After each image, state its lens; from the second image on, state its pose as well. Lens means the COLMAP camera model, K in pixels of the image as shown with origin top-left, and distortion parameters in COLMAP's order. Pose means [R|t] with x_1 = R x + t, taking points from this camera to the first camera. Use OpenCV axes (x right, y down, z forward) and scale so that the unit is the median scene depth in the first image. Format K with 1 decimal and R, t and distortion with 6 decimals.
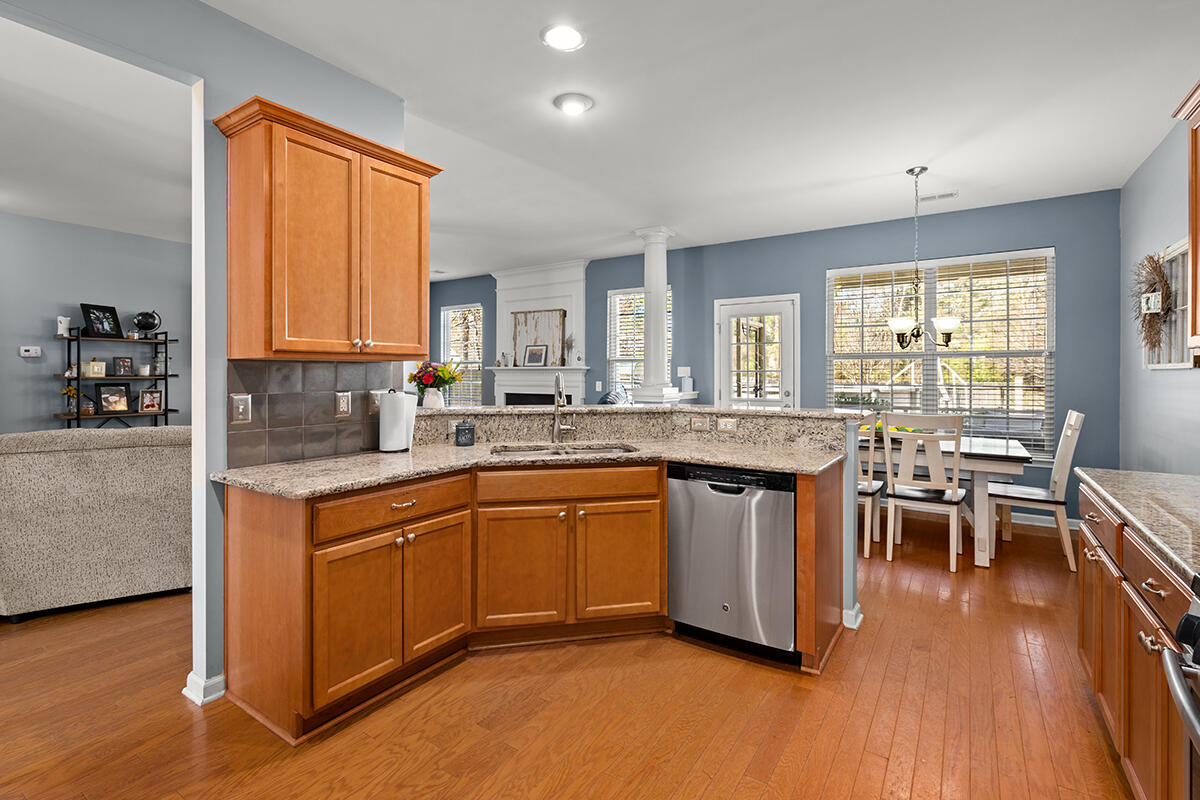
lens RADIAL K [[550.5, 0, 600.3], [0, 550.5, 371.5], [0, 0, 1]] dist [-0.000629, -0.000139]
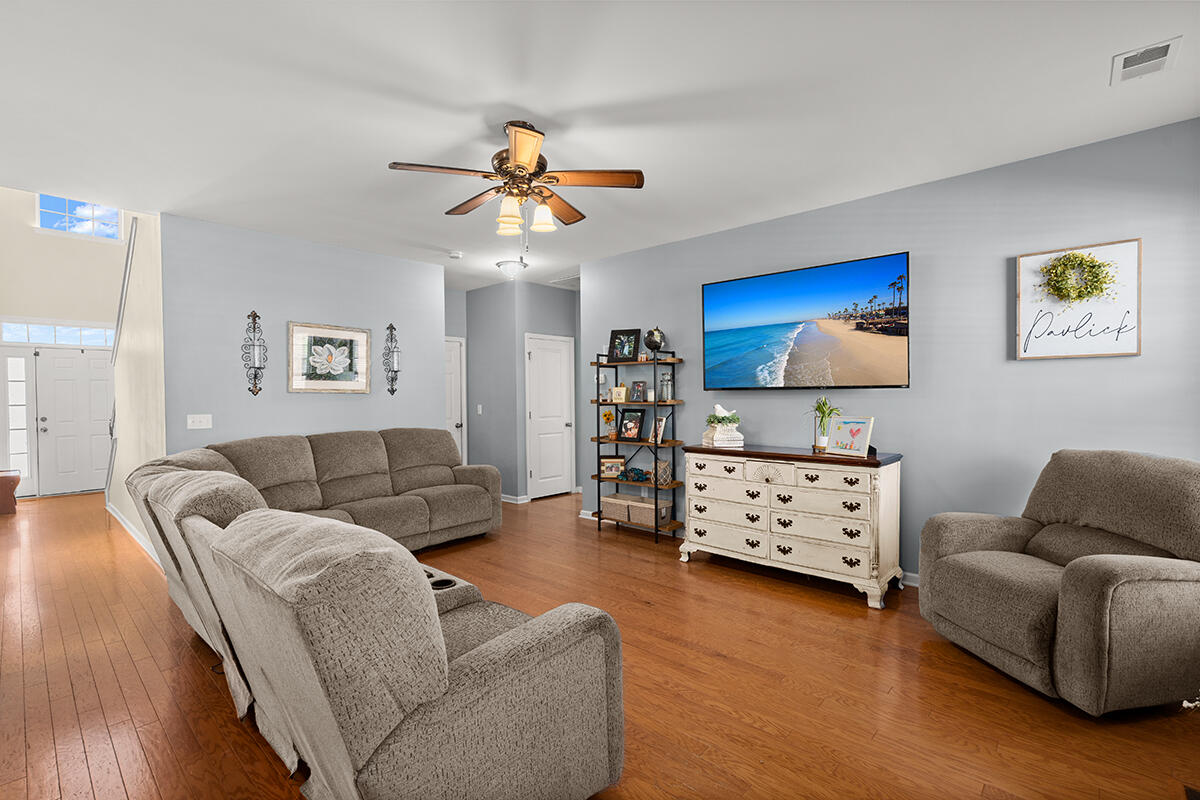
lens RADIAL K [[541.2, 0, 600.0], [0, 541.2, 400.0], [0, 0, 1]] dist [-0.000293, -0.000033]
pose [[-0.152170, 0.013348, -0.988264, 0.057628], [0.010787, 0.999872, 0.011844, -0.006280], [0.988295, -0.008858, -0.152295, 1.112733]]
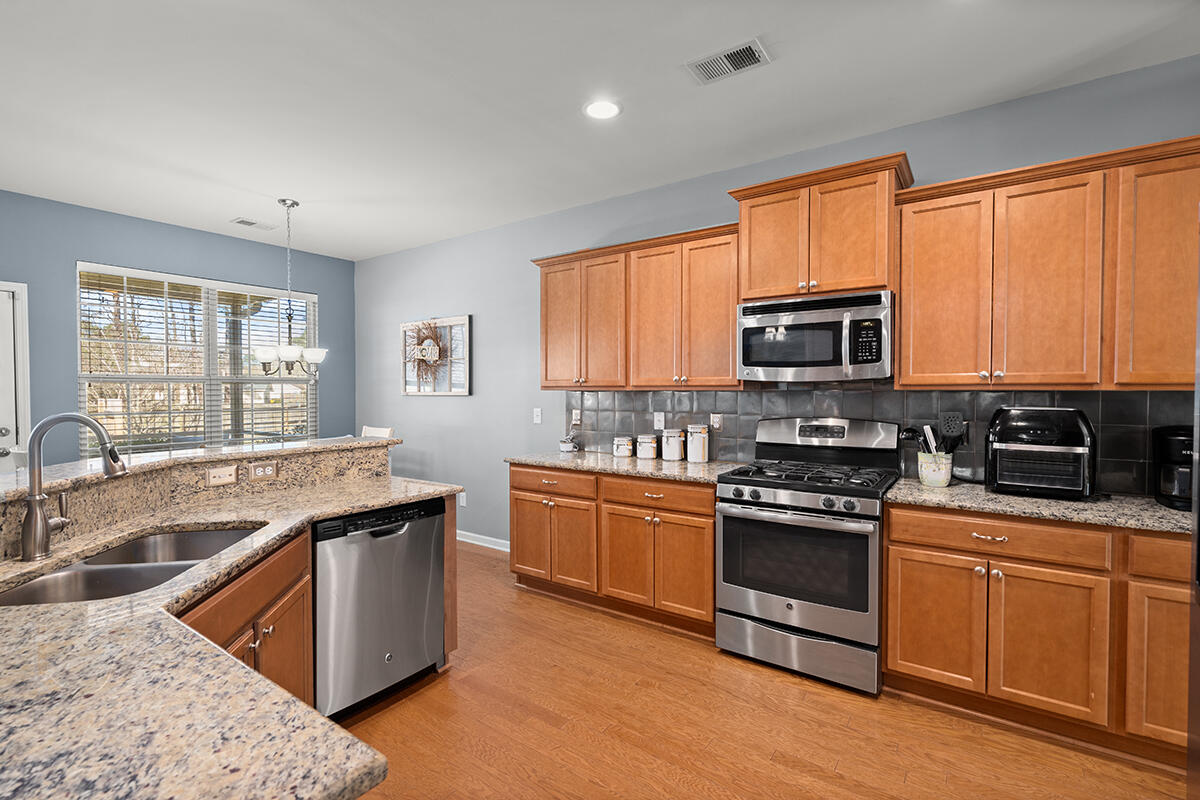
lens RADIAL K [[541.2, 0, 600.0], [0, 541.2, 400.0], [0, 0, 1]] dist [-0.000293, -0.000033]
pose [[0.027531, -0.016550, 0.999484, -0.310207], [-0.000696, 0.999862, 0.016575, -0.010430], [-0.999621, -0.001152, 0.027515, 0.285765]]
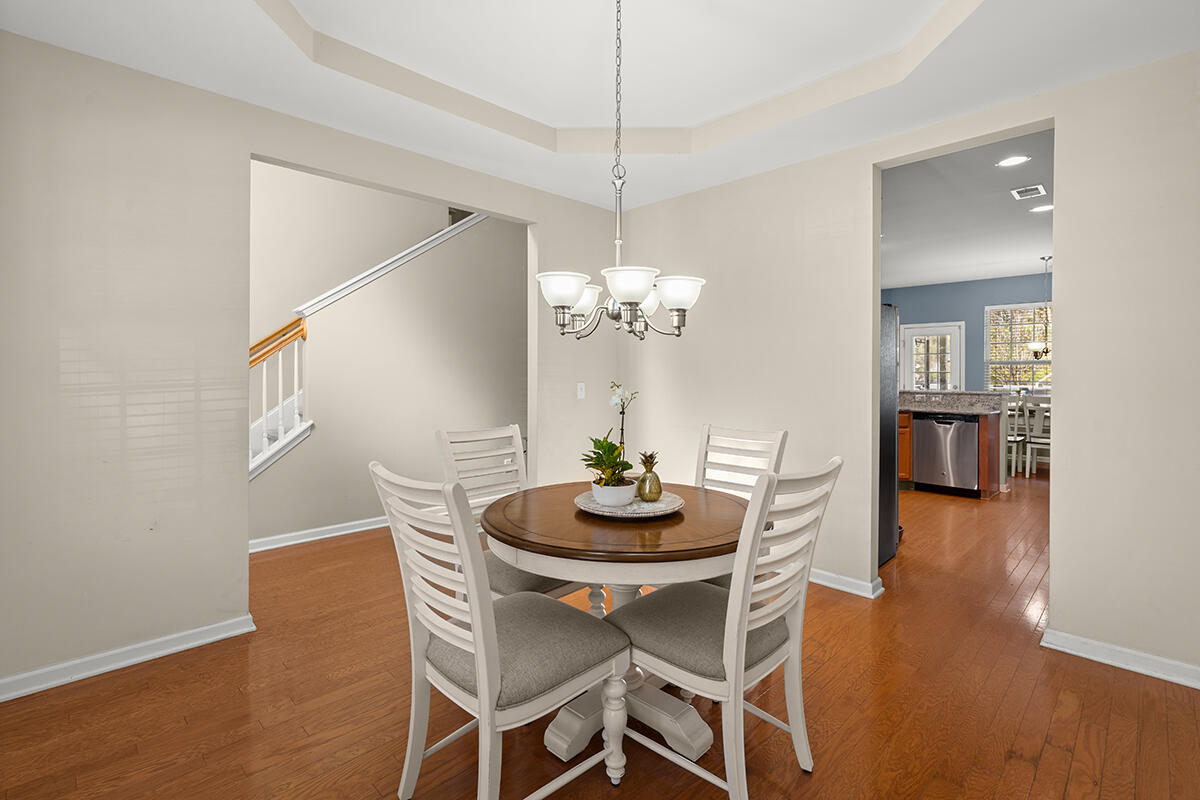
lens RADIAL K [[550.5, 0, 600.3], [0, 550.5, 371.5], [0, 0, 1]] dist [-0.000629, -0.000139]
pose [[0.980124, 0.004113, -0.198341, -0.341143], [-0.004235, 0.999991, -0.000190, 0.001382], [0.198339, 0.001026, 0.980133, -0.728309]]
